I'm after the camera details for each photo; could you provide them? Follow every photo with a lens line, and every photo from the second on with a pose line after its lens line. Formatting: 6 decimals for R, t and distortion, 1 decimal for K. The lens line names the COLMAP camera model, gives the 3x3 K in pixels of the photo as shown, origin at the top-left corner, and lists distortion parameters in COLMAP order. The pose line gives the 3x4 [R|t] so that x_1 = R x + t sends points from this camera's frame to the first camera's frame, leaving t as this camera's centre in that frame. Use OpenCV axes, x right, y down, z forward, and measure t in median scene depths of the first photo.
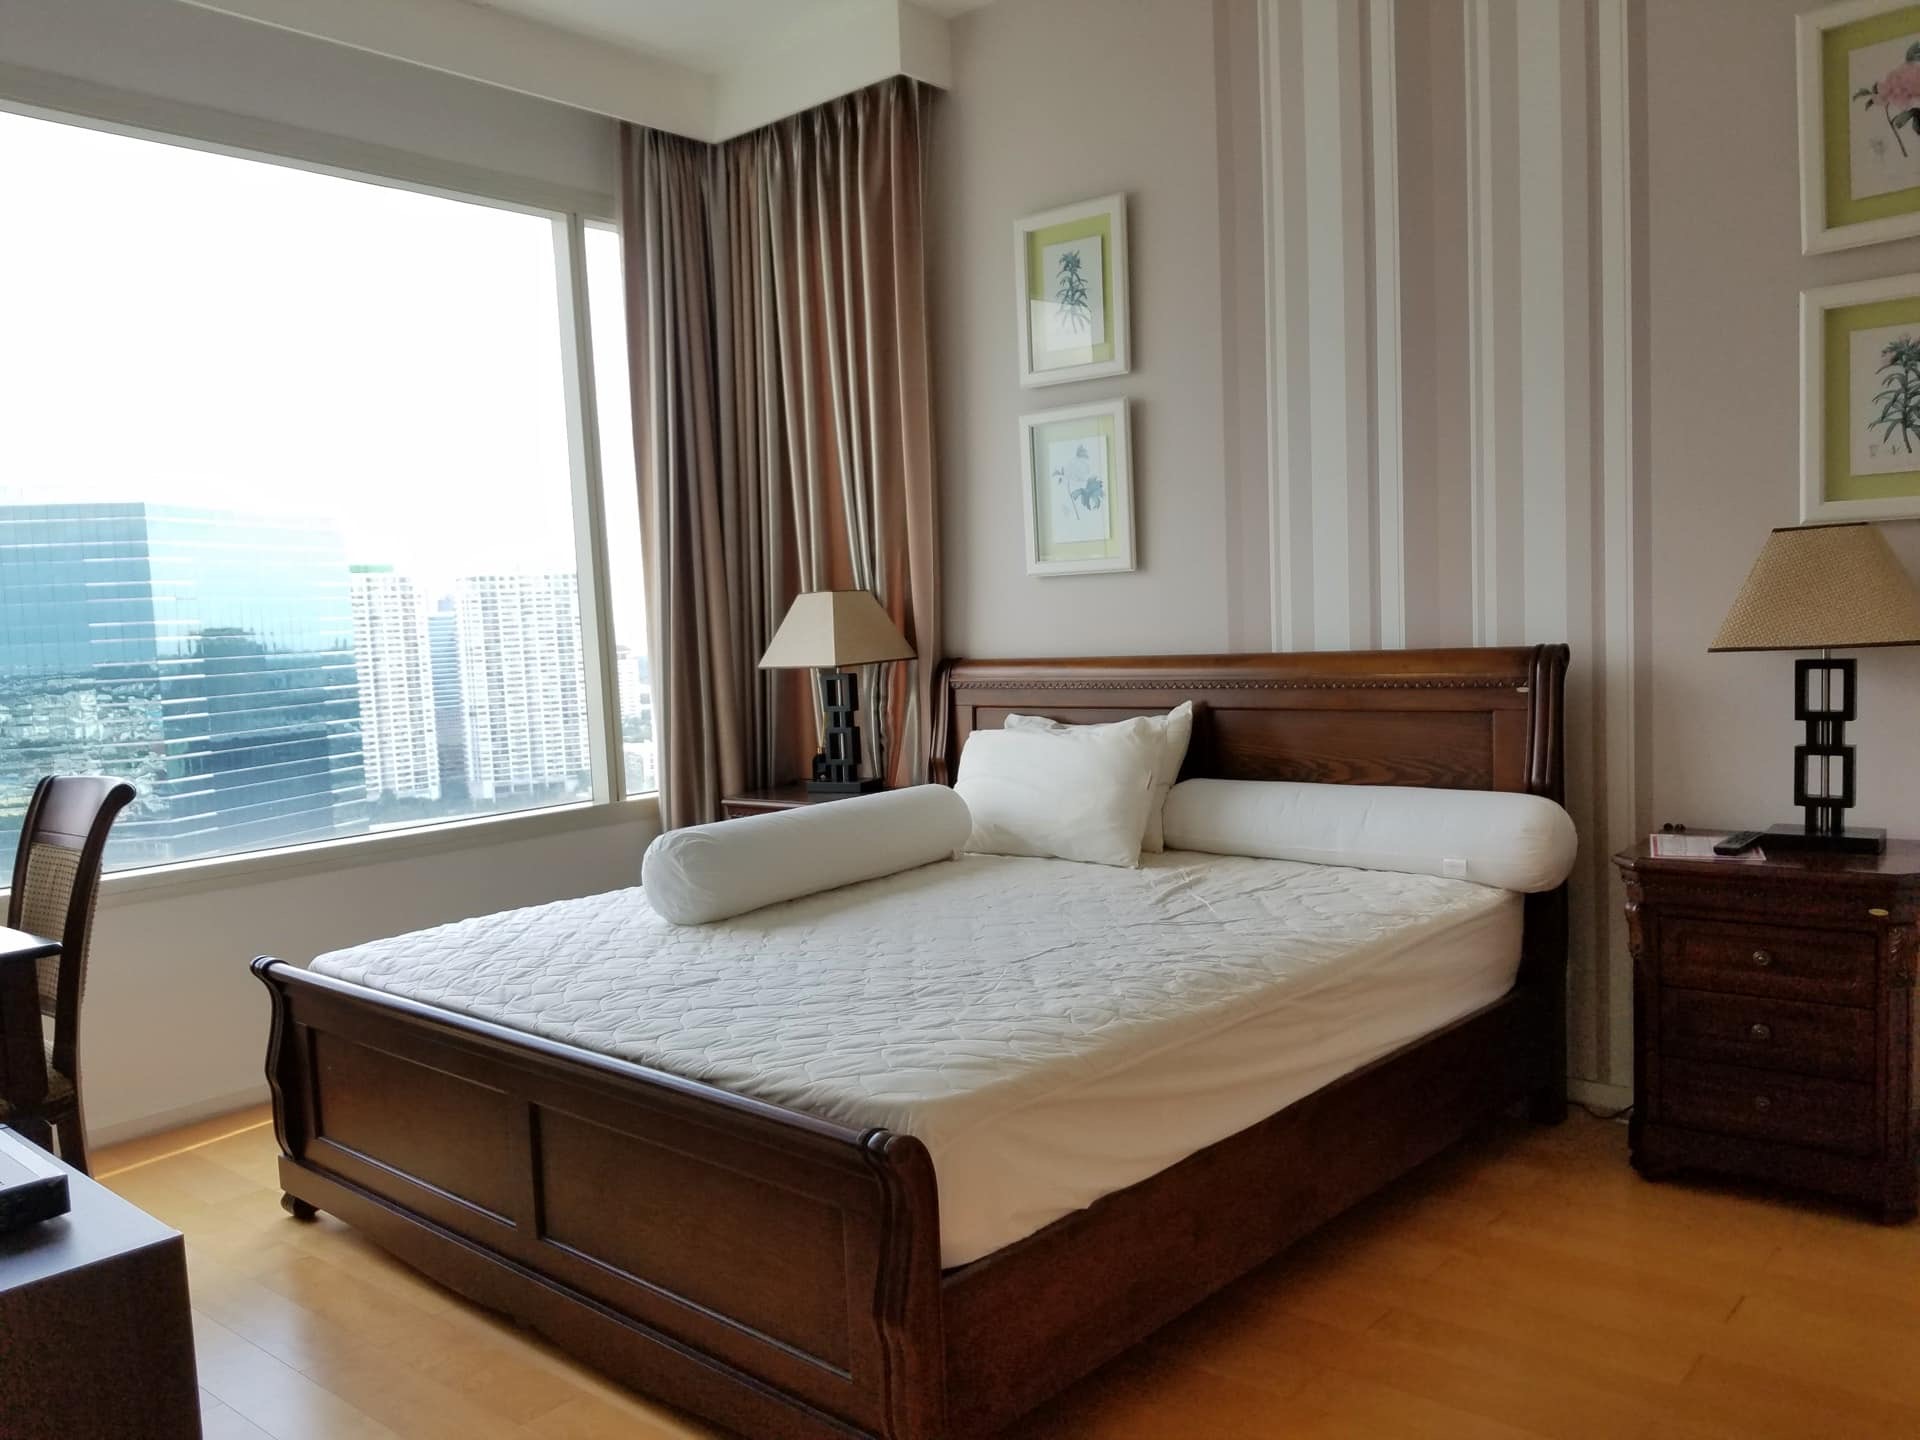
lens RADIAL K [[1500.3, 0, 953.4], [0, 1500.3, 716.9], [0, 0, 1]] dist [0.062657, -0.087225]
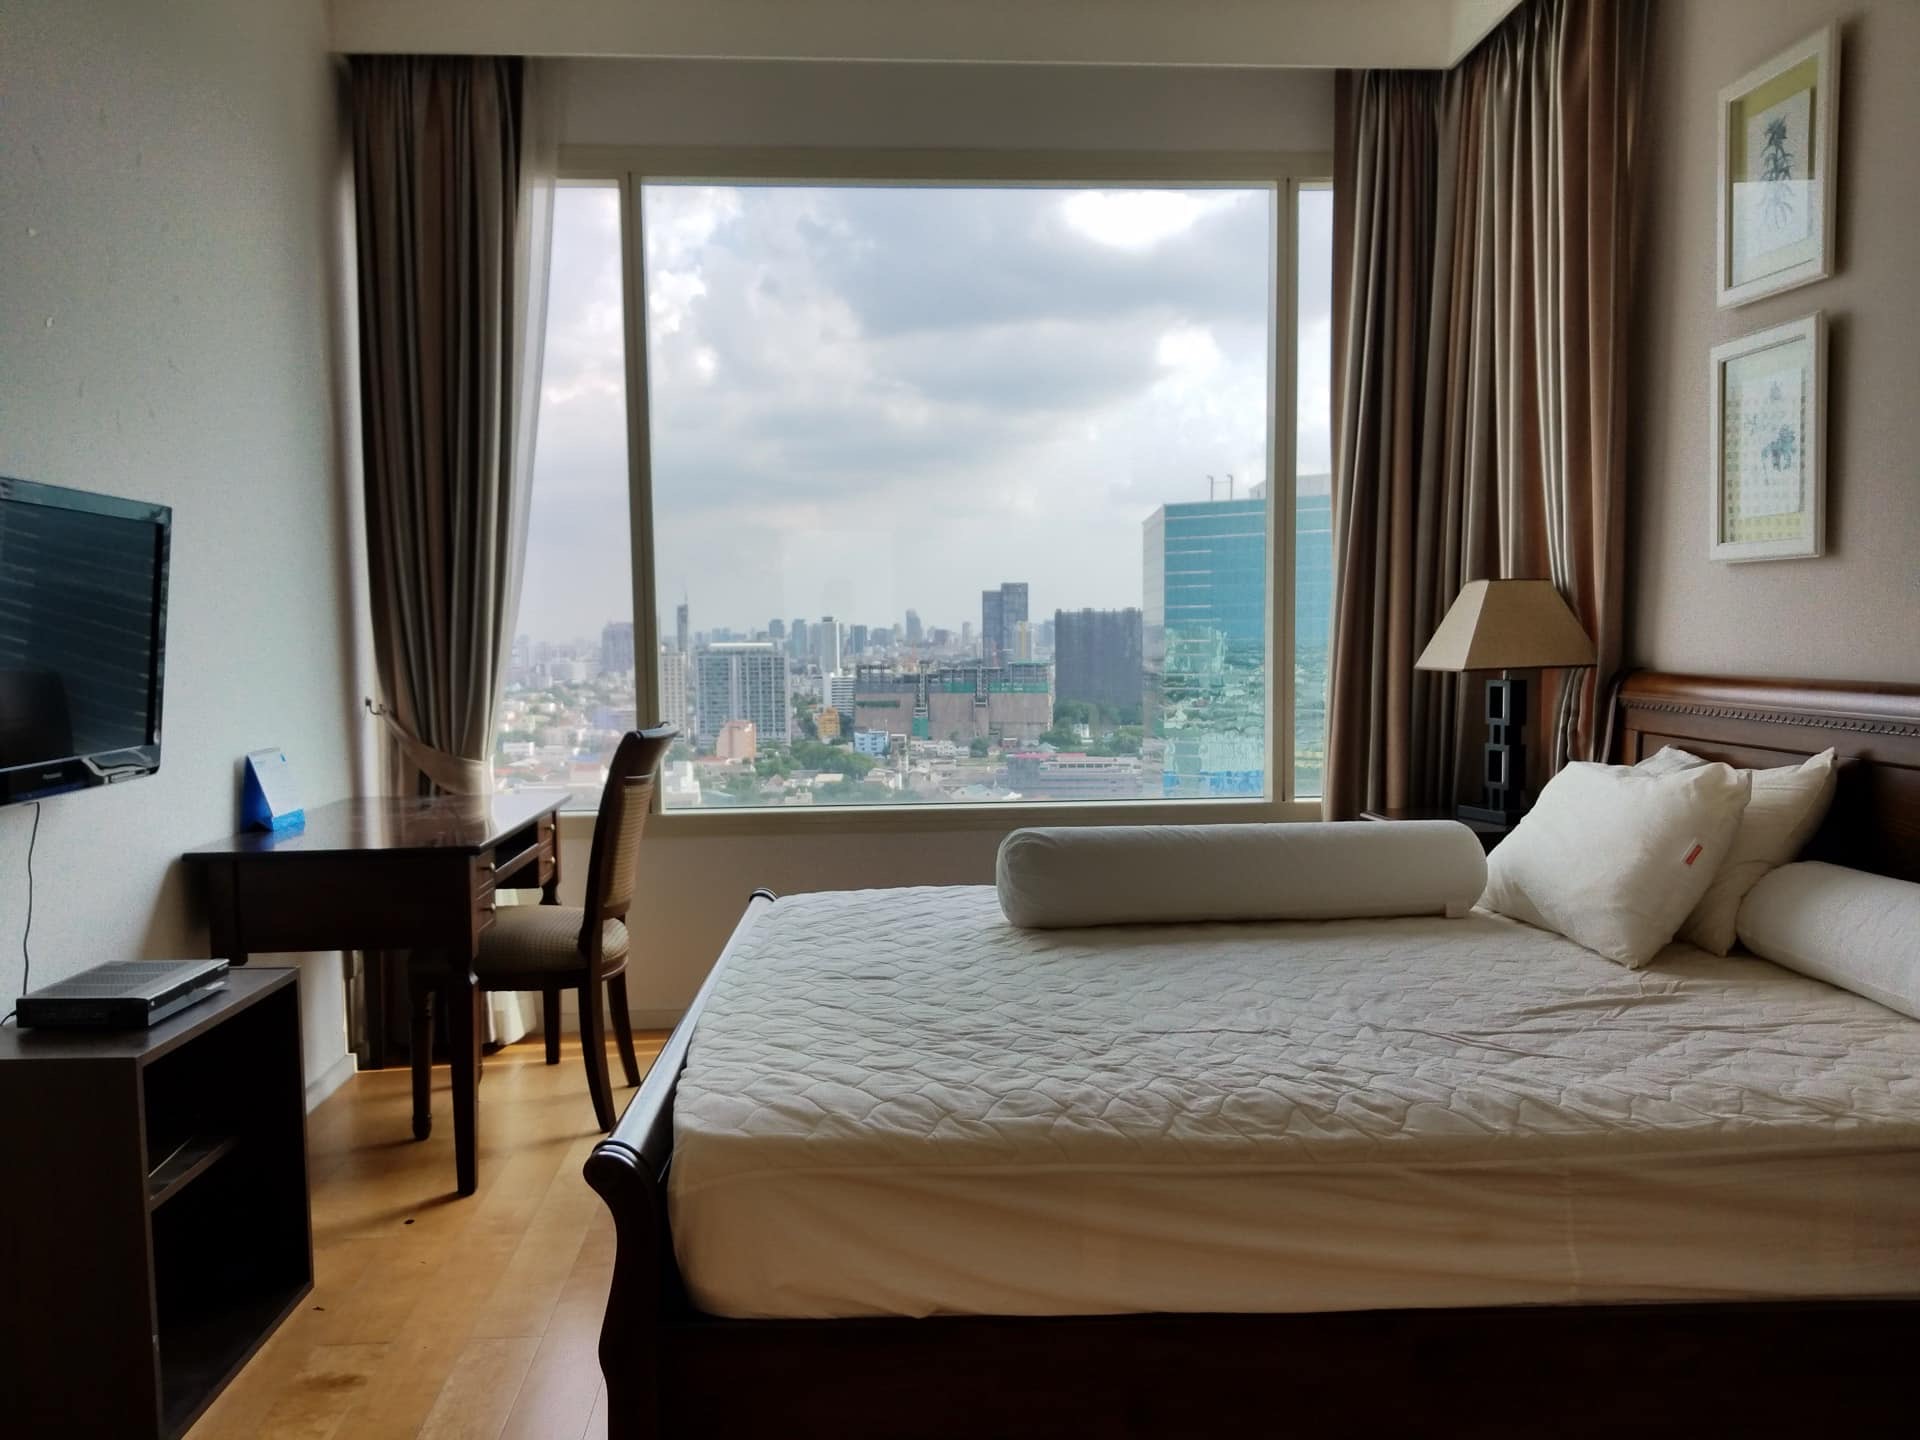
lens RADIAL K [[1500.3, 0, 897.7], [0, 1500.3, 715.2], [0, 0, 1]] dist [0.062657, -0.087225]
pose [[0.695656, 0.075813, -0.714363, 0.383364], [-0.067431, 0.996916, 0.040134, -0.026290], [0.715203, 0.020251, 0.698623, 0.227726]]
